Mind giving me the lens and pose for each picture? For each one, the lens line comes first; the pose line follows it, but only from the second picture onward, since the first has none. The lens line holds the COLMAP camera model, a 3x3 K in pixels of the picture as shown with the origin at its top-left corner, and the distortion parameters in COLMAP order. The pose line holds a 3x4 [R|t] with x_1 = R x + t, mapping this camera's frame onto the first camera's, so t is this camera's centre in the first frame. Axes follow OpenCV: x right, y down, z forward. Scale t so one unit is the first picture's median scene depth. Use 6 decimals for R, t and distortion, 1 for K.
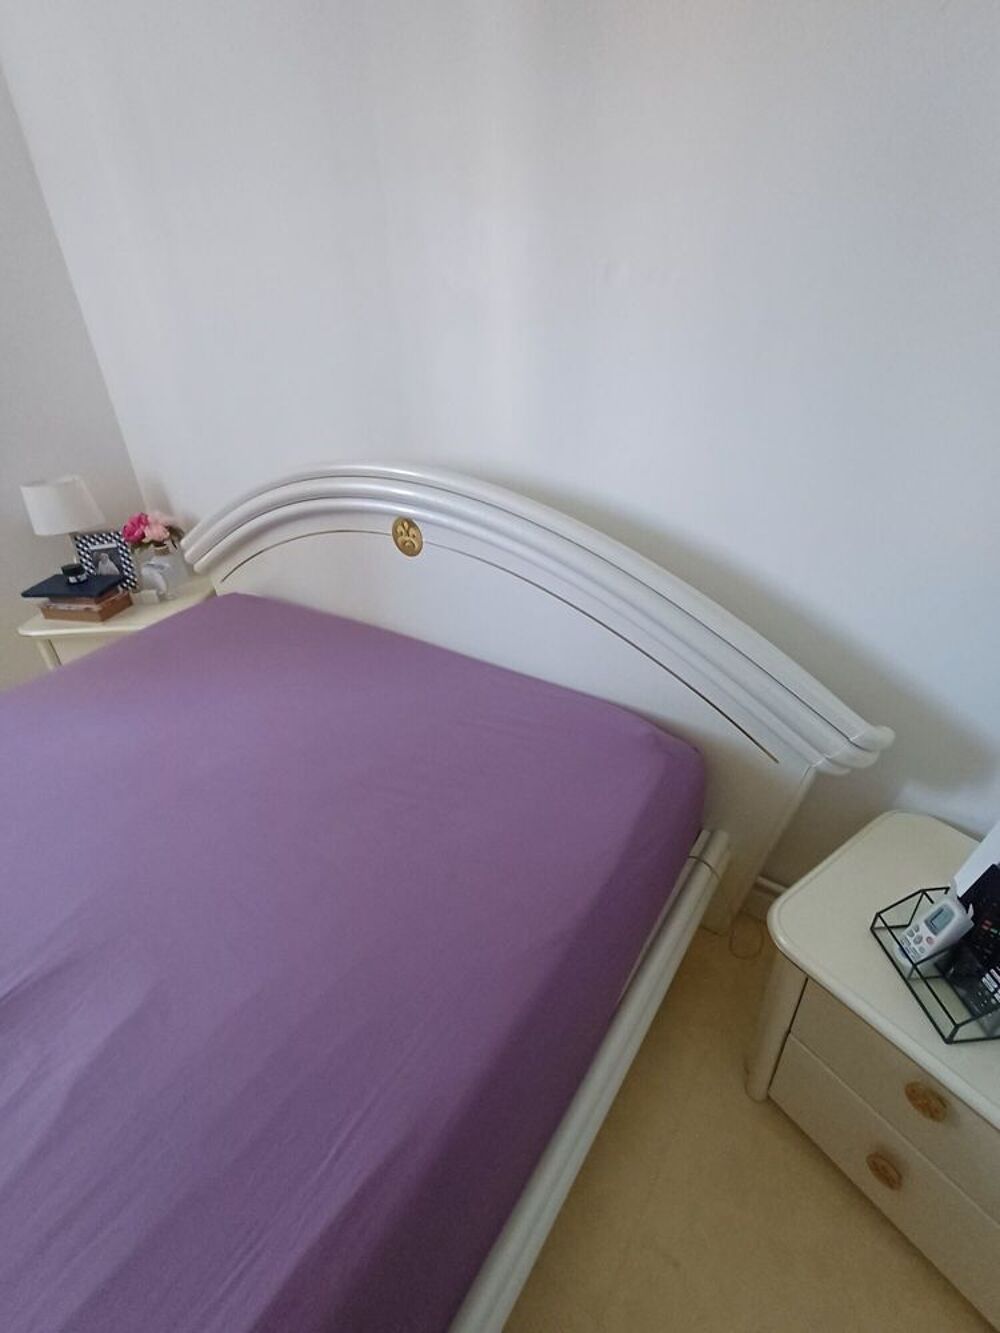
lens RADIAL K [[605.5, 0, 503.1], [0, 605.5, 665.2], [0, 0, 1]] dist [0.000629, 0.000321]
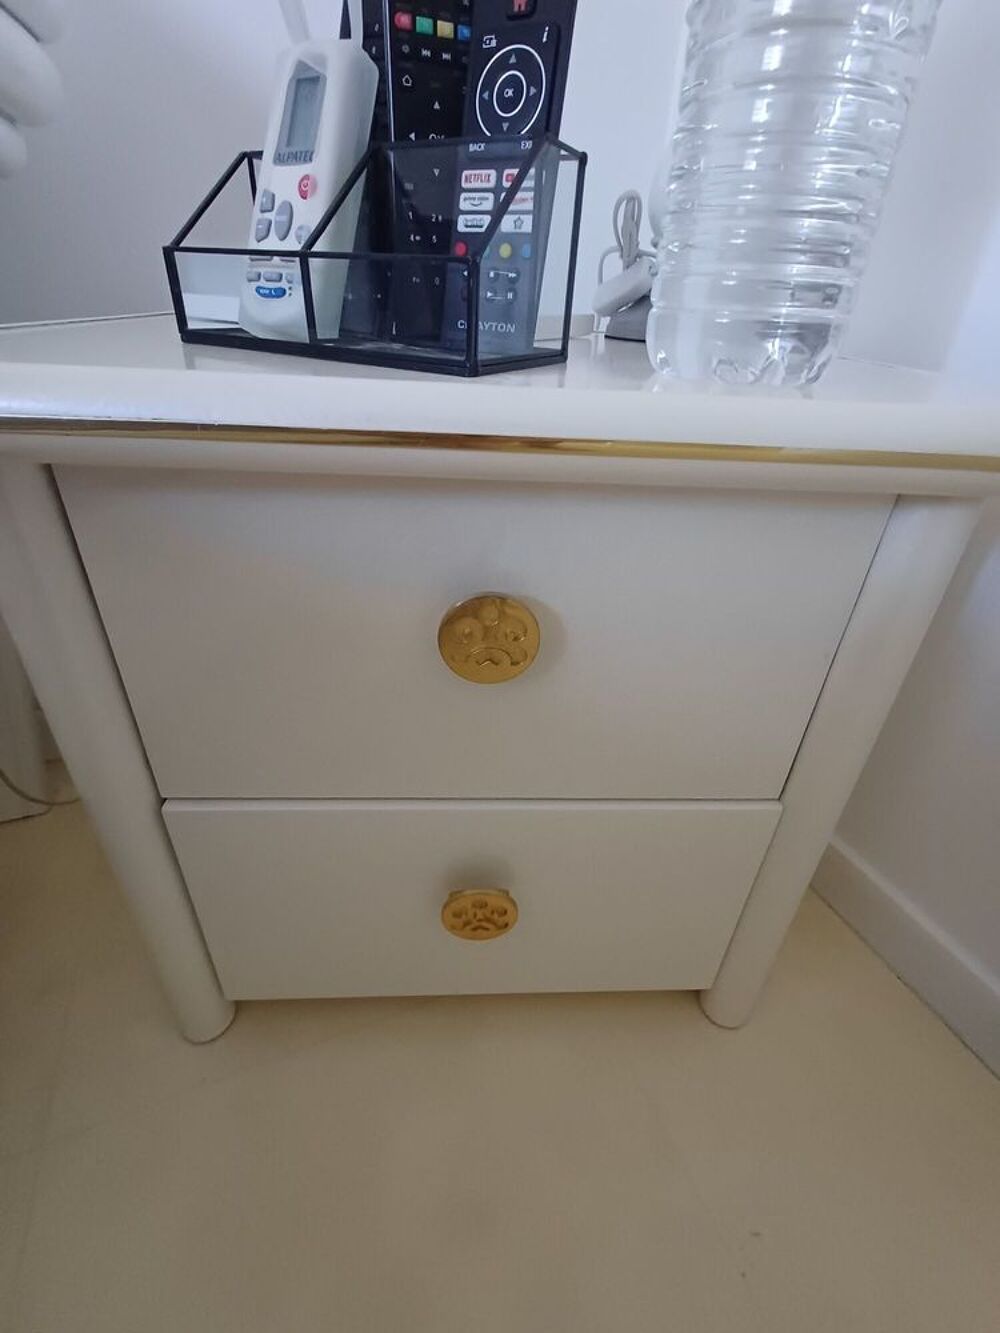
lens RADIAL K [[605.5, 0, 503.1], [0, 605.5, 665.2], [0, 0, 1]] dist [0.000629, 0.000321]
pose [[0.521901, -0.390457, 0.758395, 0.341227], [0.363939, 0.906028, 0.216015, 0.527452], [-0.771471, 0.163271, 0.614959, 0.623532]]
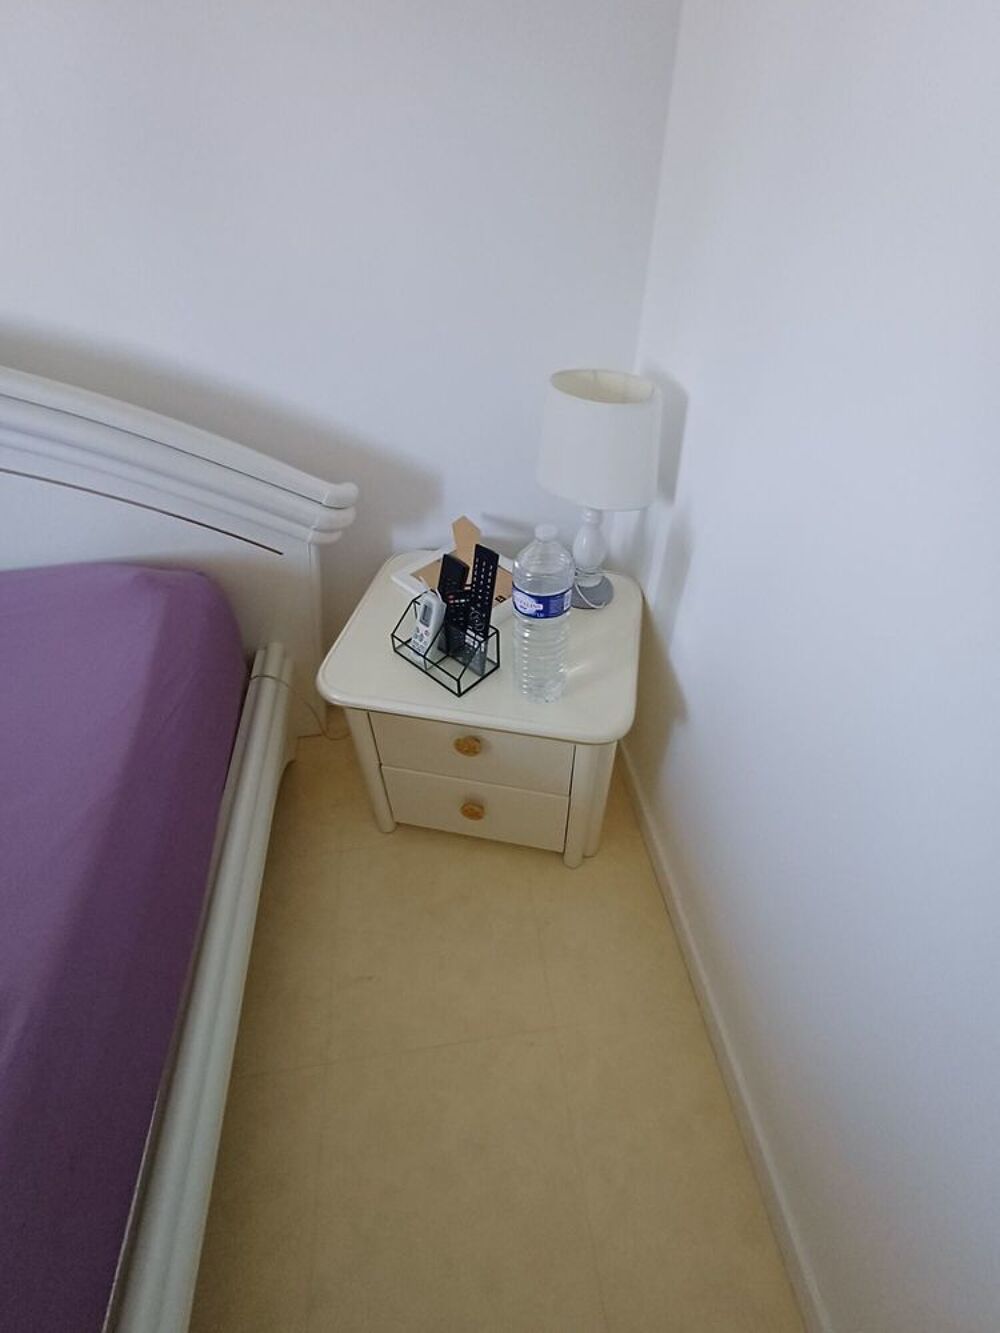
lens RADIAL K [[605.5, 0, 503.1], [0, 605.5, 665.2], [0, 0, 1]] dist [0.000629, 0.000321]
pose [[0.724861, -0.453015, 0.518994, 0.126320], [0.327421, 0.889392, 0.319027, 0.141561], [-0.606113, -0.061321, 0.793011, -0.047990]]
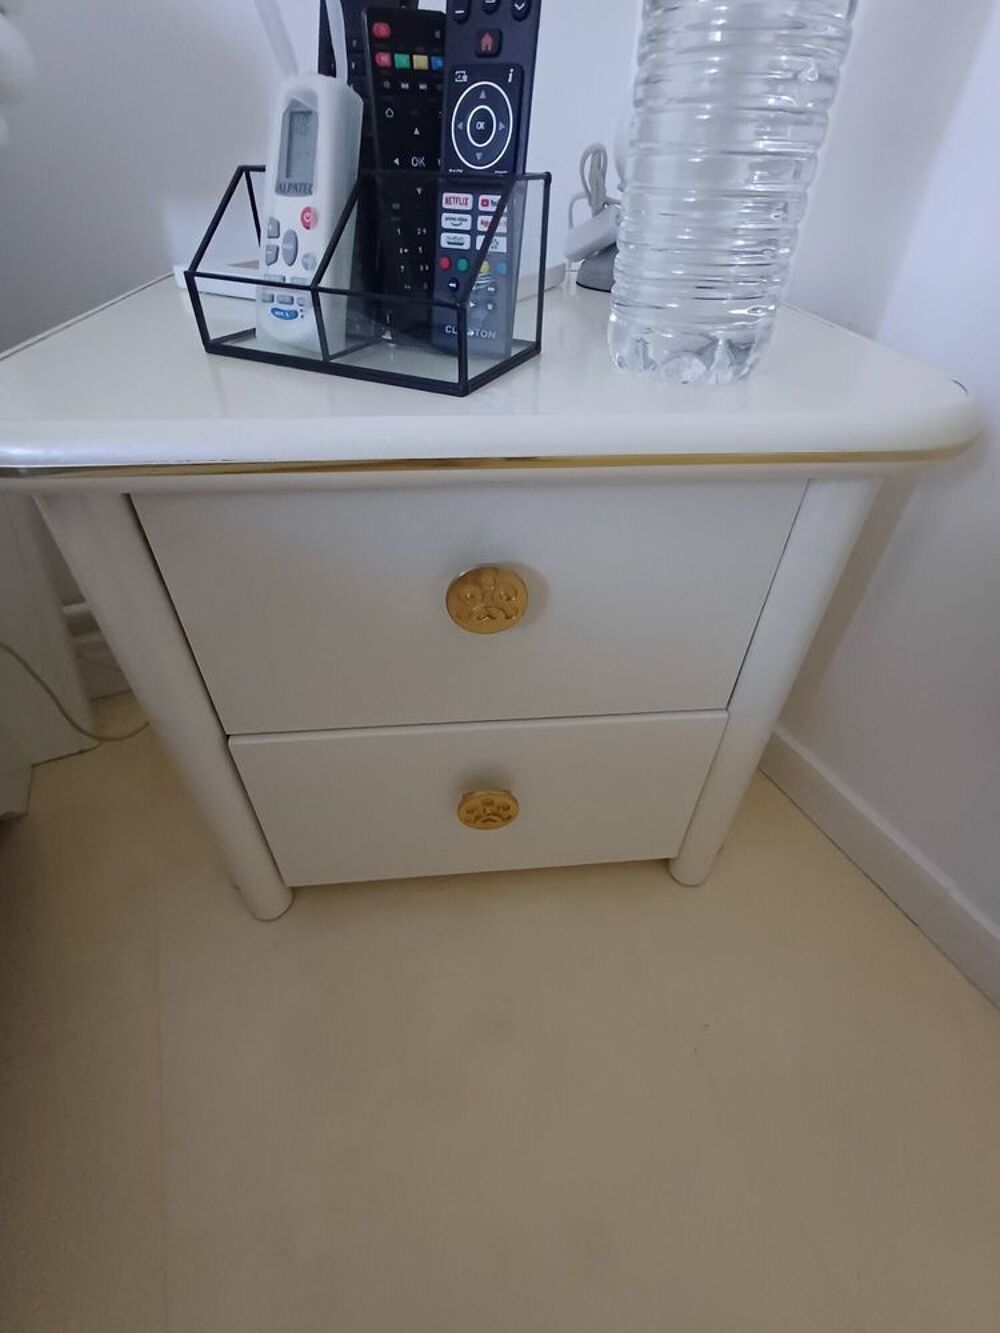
lens RADIAL K [[616.6, 0, 500.0], [0, 616.6, 666.5], [0, 0, 1]] dist [-0.000734, -0.000239]
pose [[0.488313, -0.534913, 0.689506, 0.293526], [0.404325, 0.838870, 0.364442, 0.480272], [-0.773351, 0.100822, 0.625910, 0.574736]]
